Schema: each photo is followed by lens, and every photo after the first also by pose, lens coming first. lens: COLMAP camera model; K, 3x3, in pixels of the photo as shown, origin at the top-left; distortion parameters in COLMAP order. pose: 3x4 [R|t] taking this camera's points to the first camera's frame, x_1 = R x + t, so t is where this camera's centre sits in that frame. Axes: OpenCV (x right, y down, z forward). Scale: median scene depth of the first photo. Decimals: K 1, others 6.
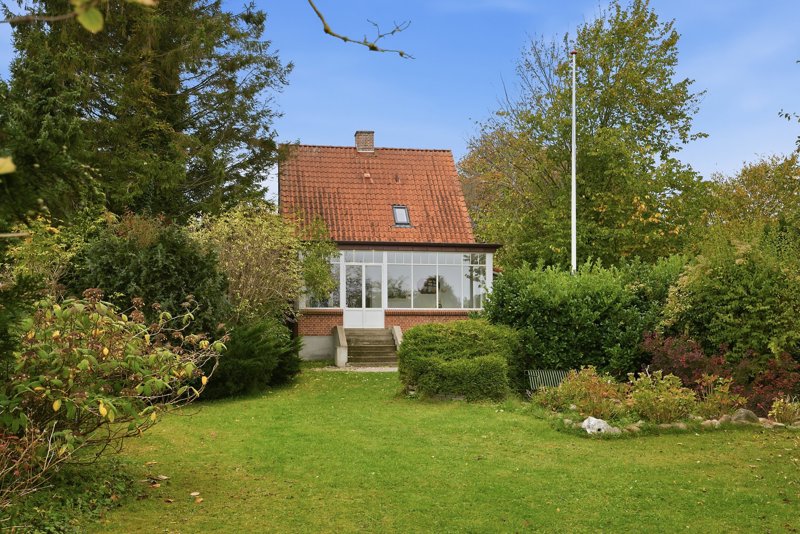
lens RADIAL K [[813.2, 0, 400.0], [0, 813.2, 268.0], [0, 0, 1]] dist [0.002227, 0.000000]
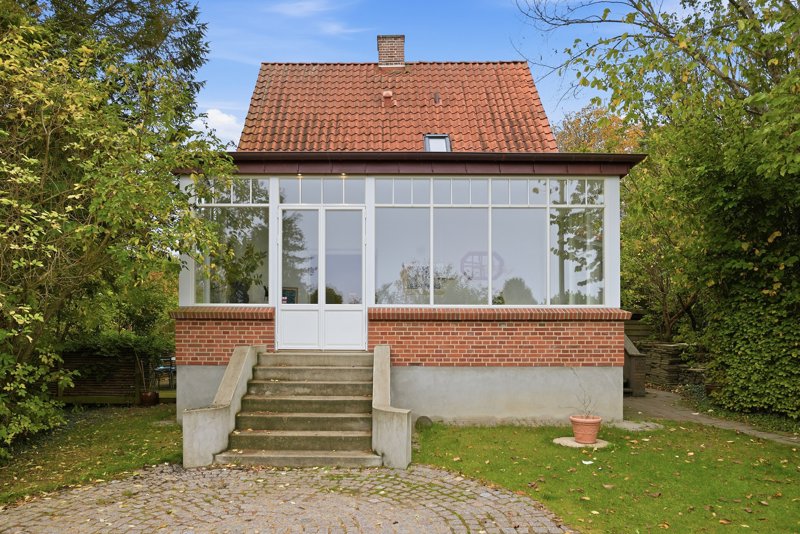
lens RADIAL K [[501.5, 0, 404.6], [0, 501.5, 304.7], [0, 0, 1]] dist [-0.005928, -0.000504]
pose [[0.981946, -0.002008, -0.189153, 0.045604], [0.008960, 0.999315, 0.035903, 0.034256], [0.188951, -0.036950, 0.981291, 0.631991]]
